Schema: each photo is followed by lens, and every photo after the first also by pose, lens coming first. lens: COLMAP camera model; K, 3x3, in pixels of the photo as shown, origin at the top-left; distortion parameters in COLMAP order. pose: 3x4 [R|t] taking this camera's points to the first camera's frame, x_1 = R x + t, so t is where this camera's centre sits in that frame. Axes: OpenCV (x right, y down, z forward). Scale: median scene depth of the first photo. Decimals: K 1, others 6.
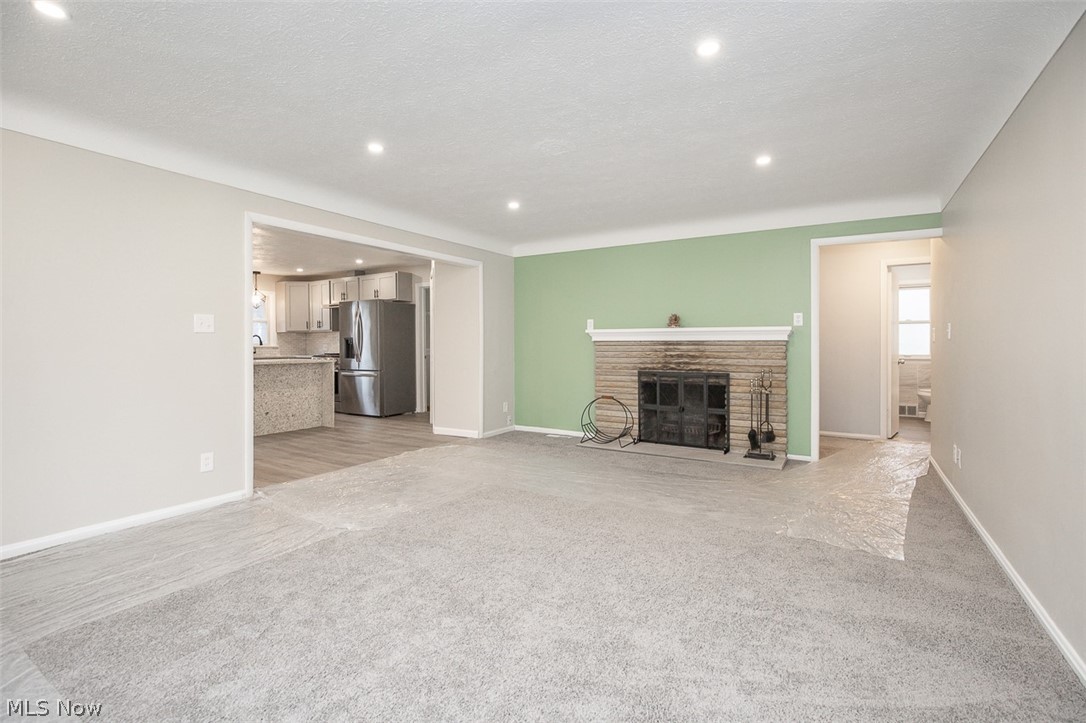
lens RADIAL K [[498.4, 0, 543.0], [0, 498.4, 361.5], [0, 0, 1]] dist [-0.012636, 0.001599]
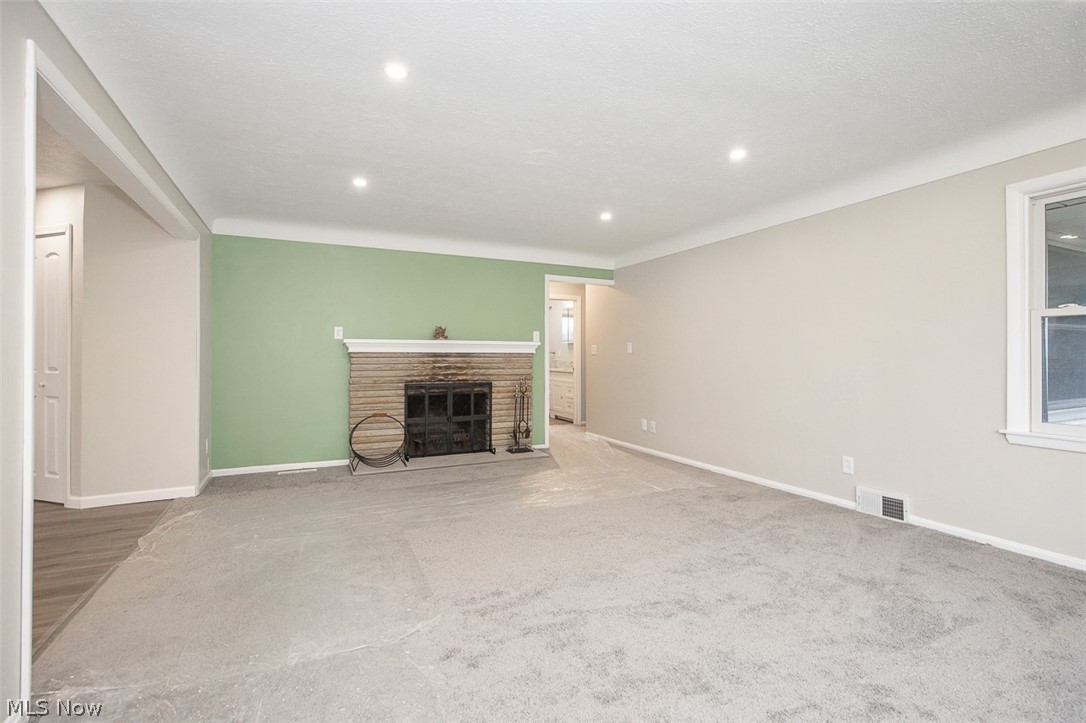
lens RADIAL K [[498.4, 0, 543.0], [0, 498.4, 361.5], [0, 0, 1]] dist [-0.012636, 0.001599]
pose [[0.549376, -0.007725, 0.835539, -0.487968], [0.027825, 0.999572, -0.009053, -0.008888], [-0.835112, 0.028222, 0.549356, 0.274516]]
